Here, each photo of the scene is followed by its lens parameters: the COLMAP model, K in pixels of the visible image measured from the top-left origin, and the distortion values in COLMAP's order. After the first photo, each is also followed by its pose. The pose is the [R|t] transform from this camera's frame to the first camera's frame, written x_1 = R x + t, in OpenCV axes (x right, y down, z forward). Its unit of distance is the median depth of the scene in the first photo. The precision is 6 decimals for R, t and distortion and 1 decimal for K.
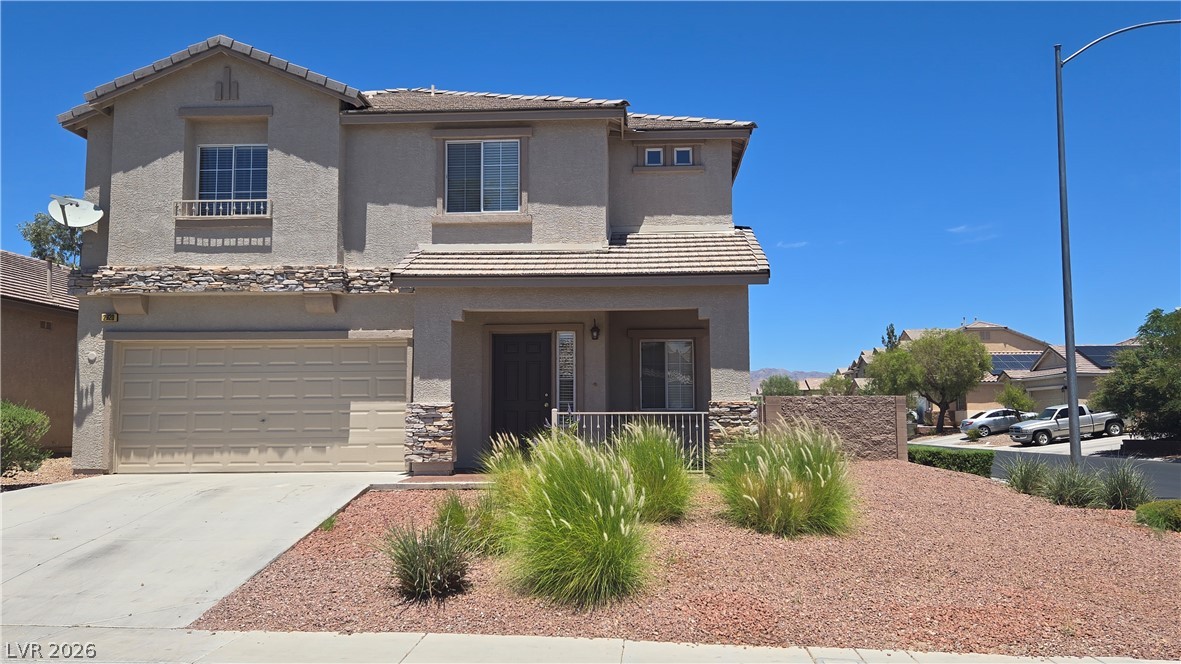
lens RADIAL K [[972.1, 0, 592.4], [0, 972.1, 332.5], [0, 0, 1]] dist [0.056731, 0.006134]
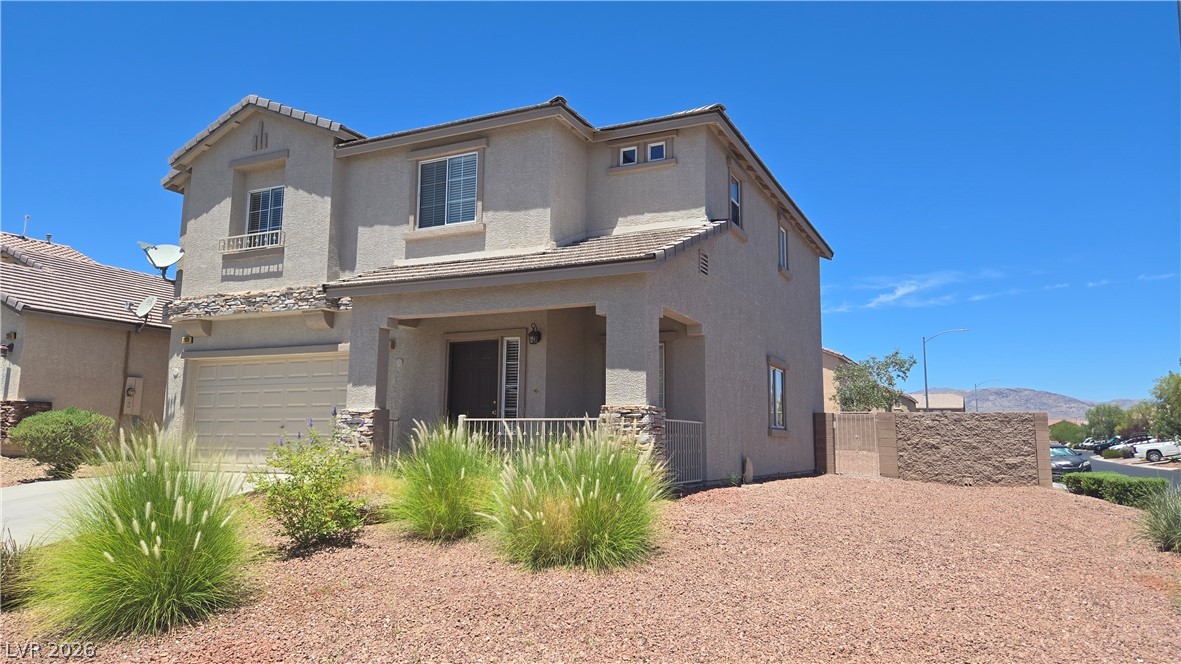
lens RADIAL K [[803.5, 0, 586.8], [0, 803.5, 326.7], [0, 0, 1]] dist [0.026313, -0.003863]
pose [[0.924623, -0.039754, -0.378803, 0.343148], [0.019019, 0.998117, -0.058324, 0.036132], [0.380408, 0.046723, 0.923638, 0.275877]]
